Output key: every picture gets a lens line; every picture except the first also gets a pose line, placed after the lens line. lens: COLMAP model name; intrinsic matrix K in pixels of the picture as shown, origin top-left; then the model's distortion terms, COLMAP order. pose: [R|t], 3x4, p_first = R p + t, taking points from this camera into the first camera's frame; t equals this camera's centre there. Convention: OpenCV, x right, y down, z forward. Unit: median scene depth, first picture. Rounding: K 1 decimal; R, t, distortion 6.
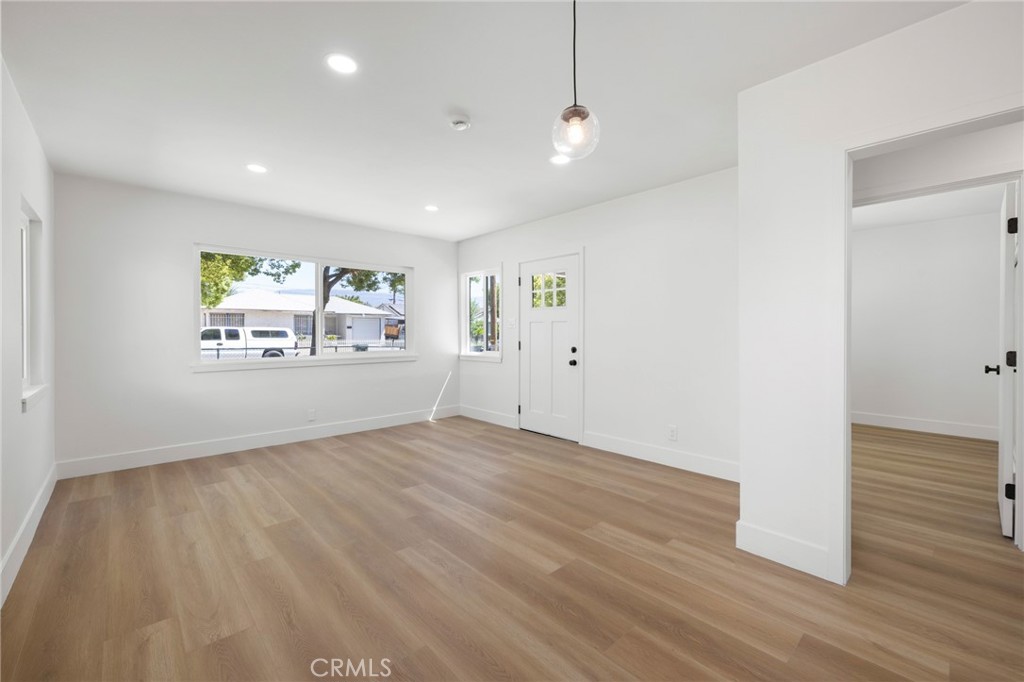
lens RADIAL K [[433.3, 0, 507.4], [0, 433.3, 331.9], [0, 0, 1]] dist [0.000112, 0.000024]
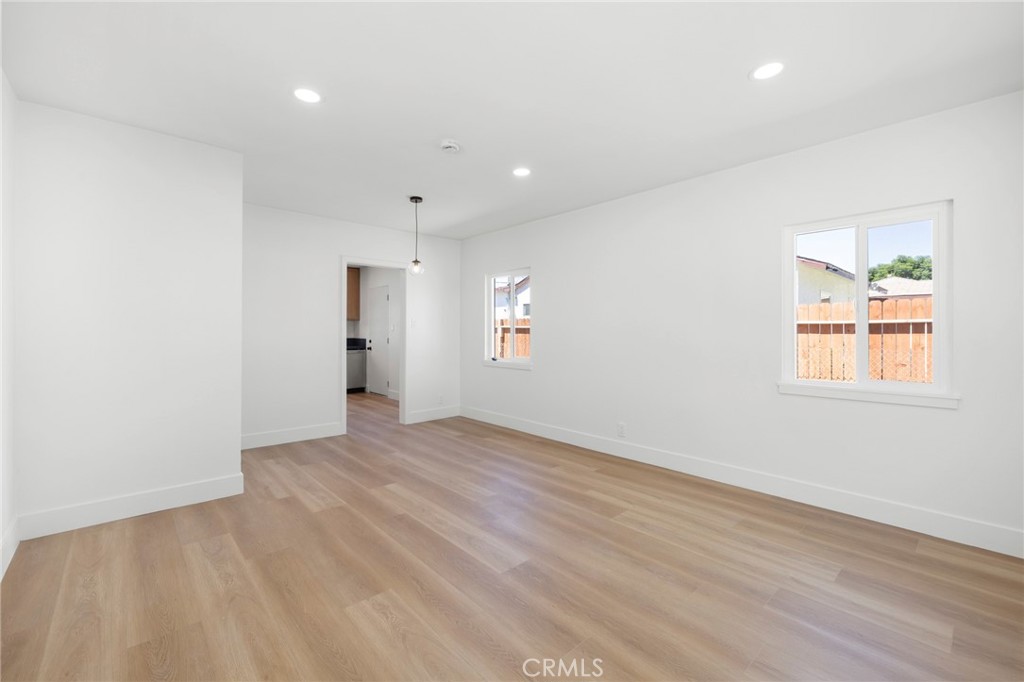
lens RADIAL K [[433.3, 0, 507.4], [0, 433.3, 331.9], [0, 0, 1]] dist [0.000112, 0.000024]
pose [[-0.999995, 0.000246, 0.003050, -0.241443], [0.000244, 1.000000, -0.000713, 0.000563], [-0.003050, -0.000712, -0.999995, 1.939520]]
